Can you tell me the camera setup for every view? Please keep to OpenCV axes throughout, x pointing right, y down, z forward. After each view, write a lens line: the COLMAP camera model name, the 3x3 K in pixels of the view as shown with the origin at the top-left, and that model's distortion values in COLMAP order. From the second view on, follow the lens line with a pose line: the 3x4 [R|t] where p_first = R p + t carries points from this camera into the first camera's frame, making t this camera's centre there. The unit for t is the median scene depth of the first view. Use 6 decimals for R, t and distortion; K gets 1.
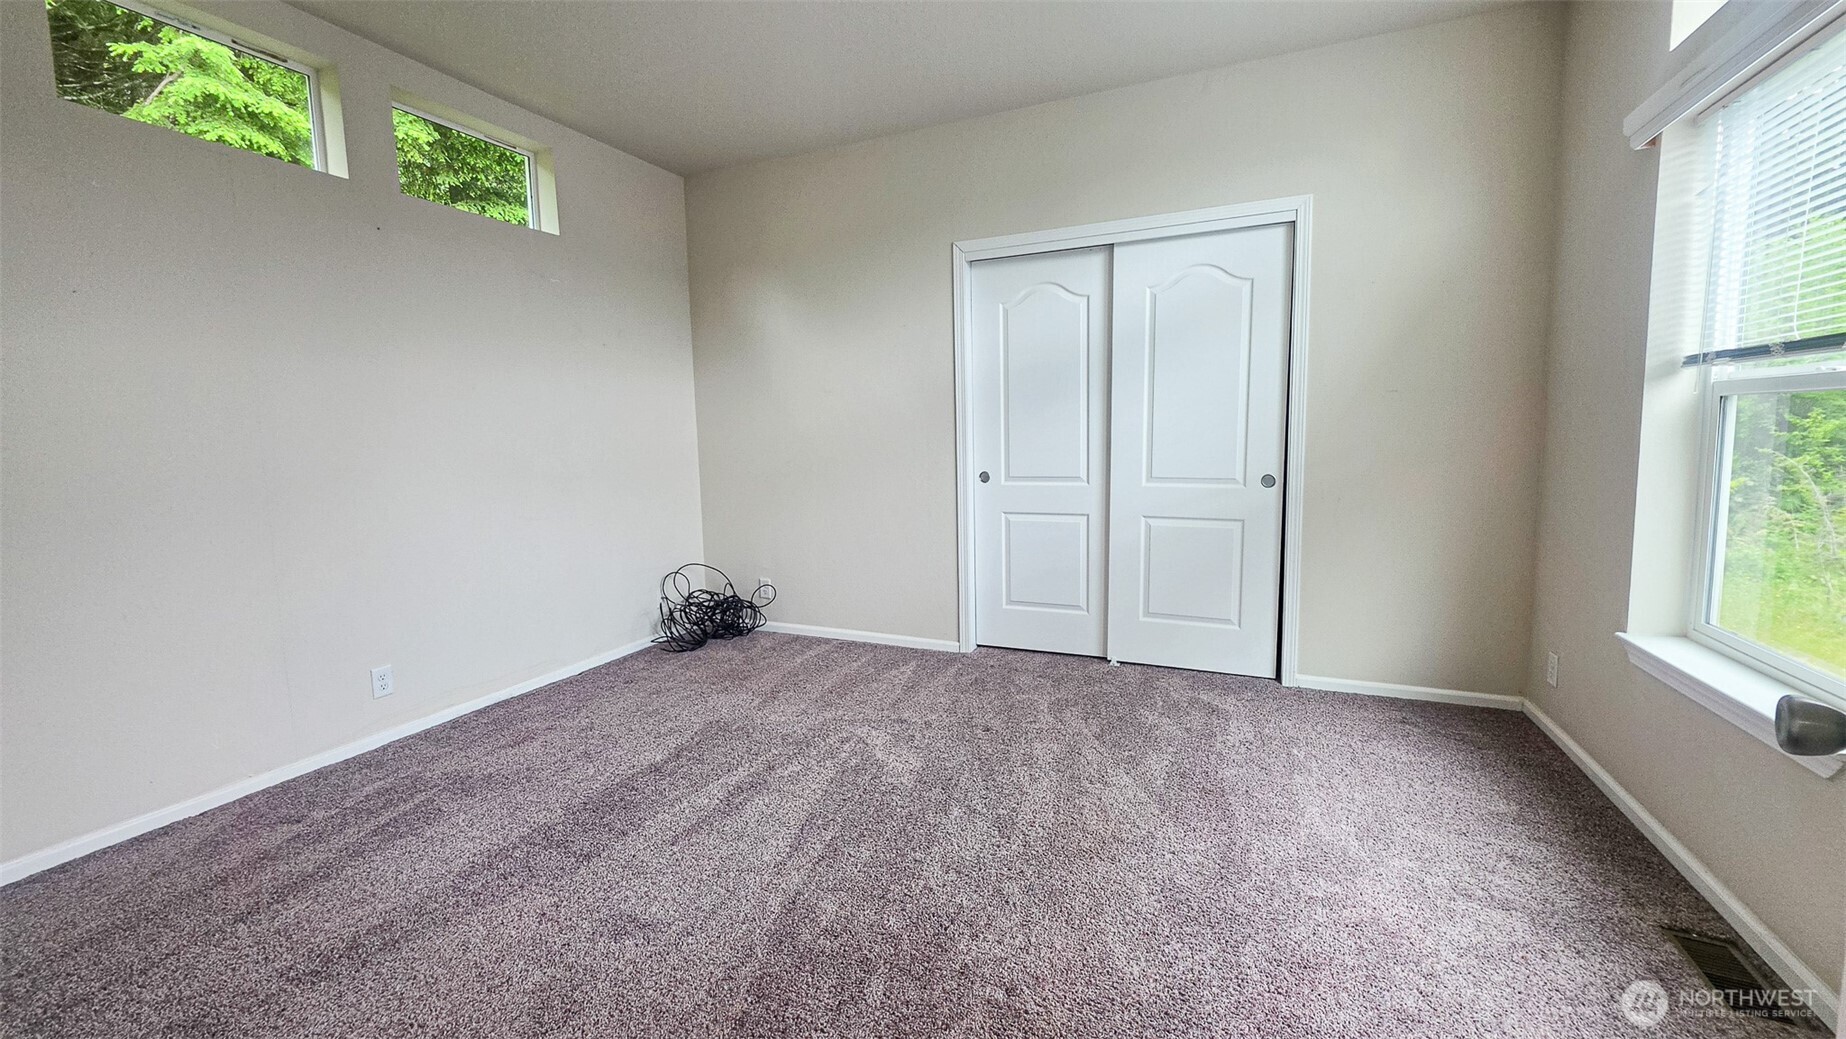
lens RADIAL K [[740.5, 0, 919.5], [0, 740.5, 507.6], [0, 0, 1]] dist [-0.001502, 0.000036]
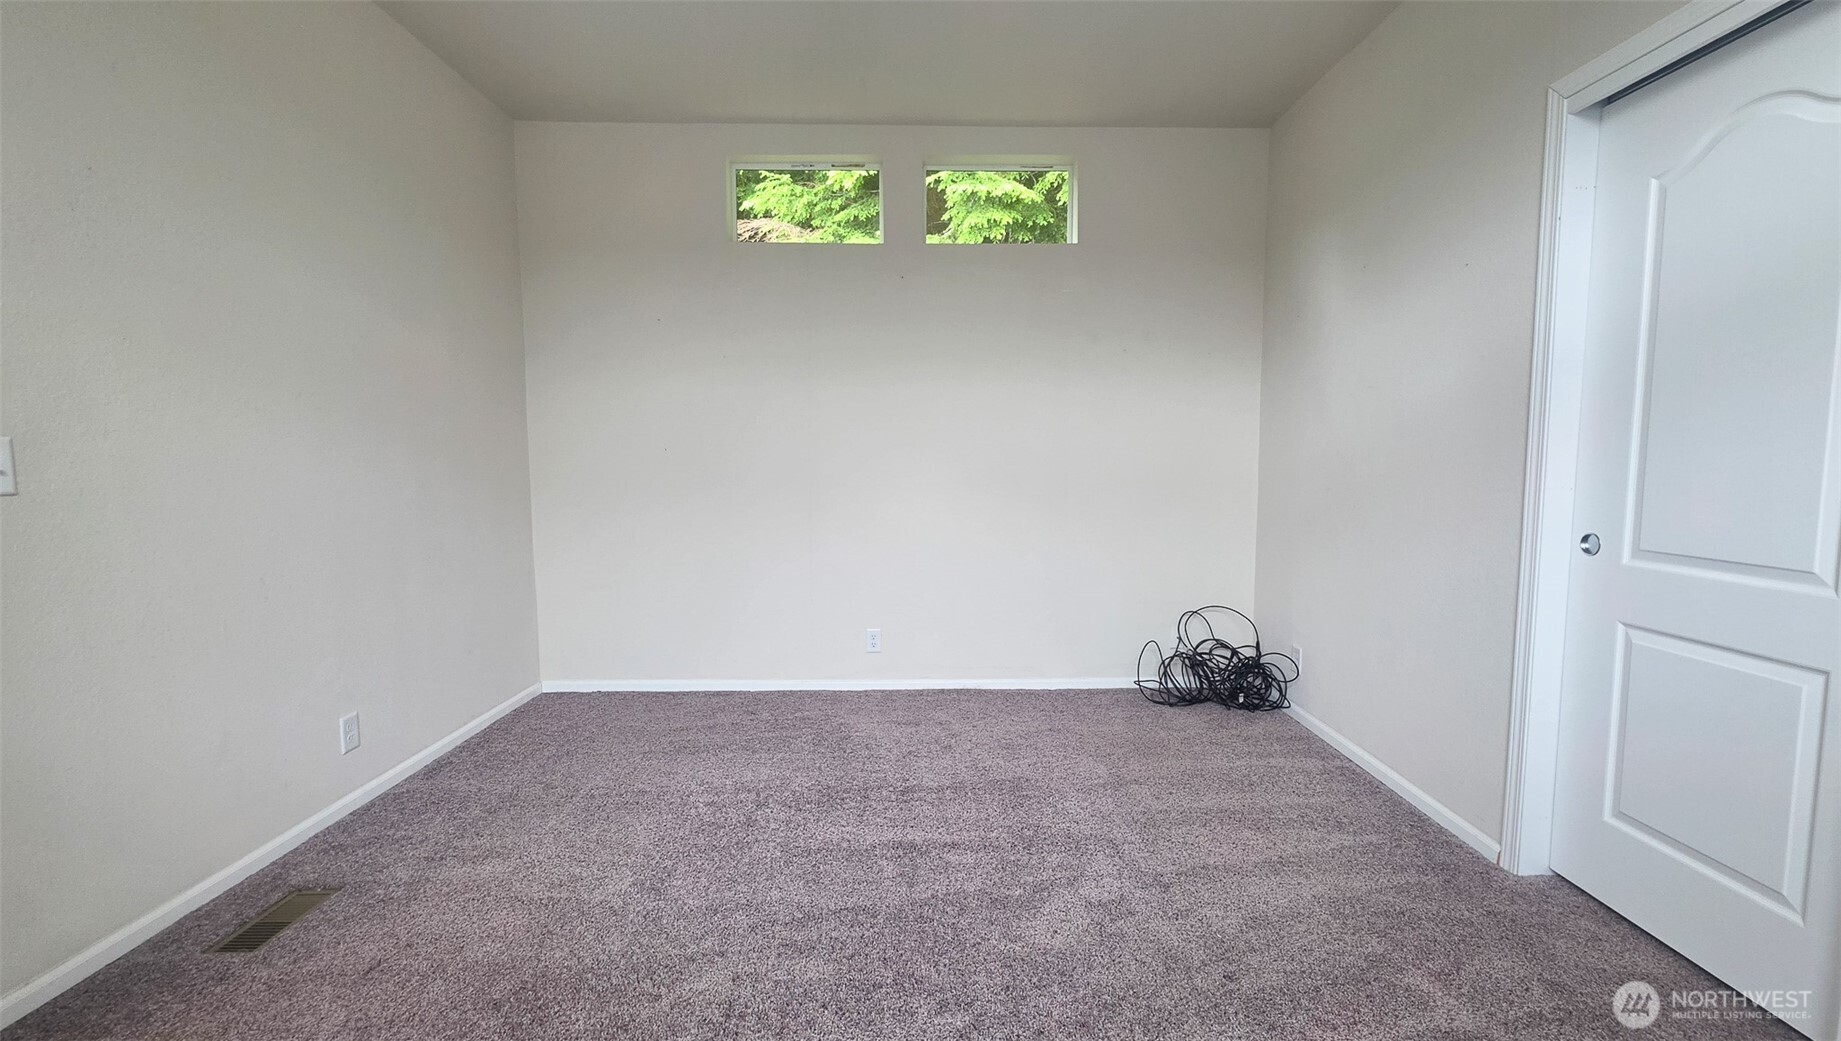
lens RADIAL K [[776.0, 0, 926.3], [0, 776.0, 516.8], [0, 0, 1]] dist [-0.000802, -0.000143]
pose [[0.420695, 0.094515, -0.902265, 0.387023], [-0.099416, 0.993371, 0.057704, -0.047823], [0.901738, 0.065424, 0.427303, 0.402753]]
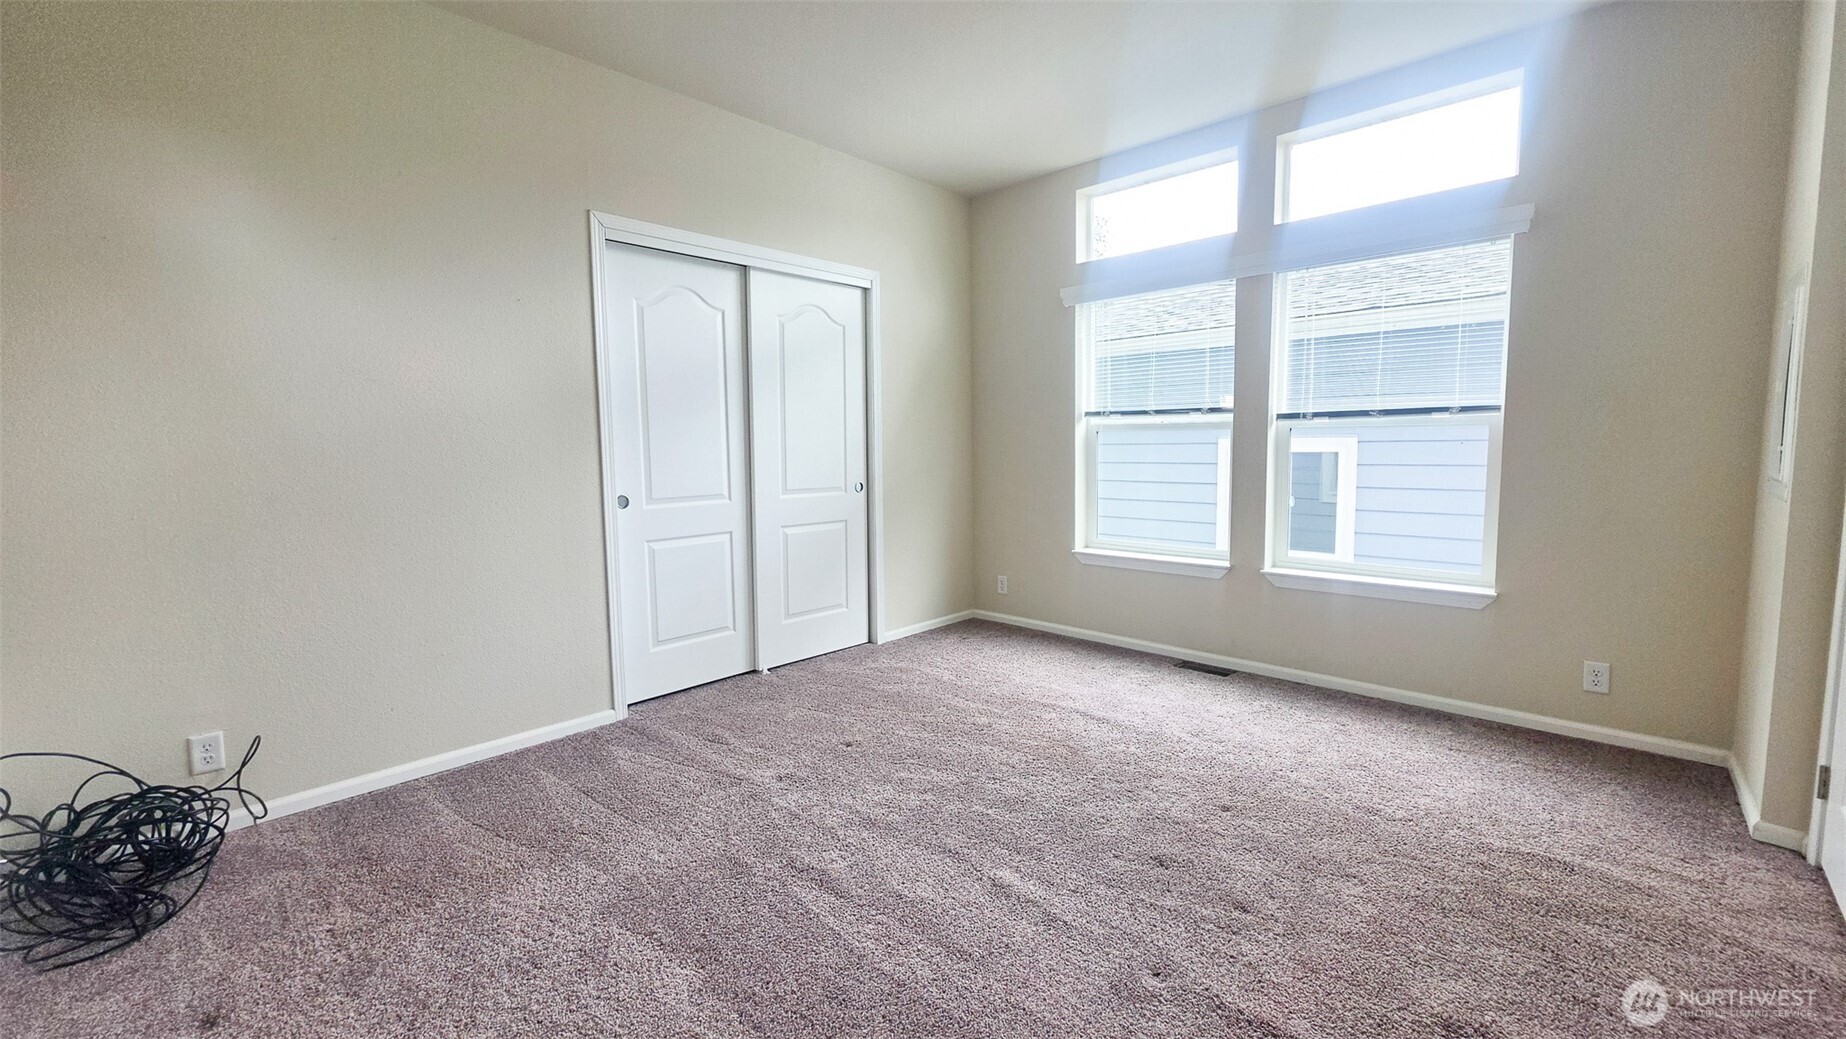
lens RADIAL K [[740.5, 0, 919.5], [0, 740.5, 507.6], [0, 0, 1]] dist [-0.001502, 0.000036]
pose [[0.328383, -0.067044, 0.942162, -0.621940], [0.099470, 0.994386, 0.036091, -0.033238], [-0.939293, 0.081865, 0.333208, 0.434562]]
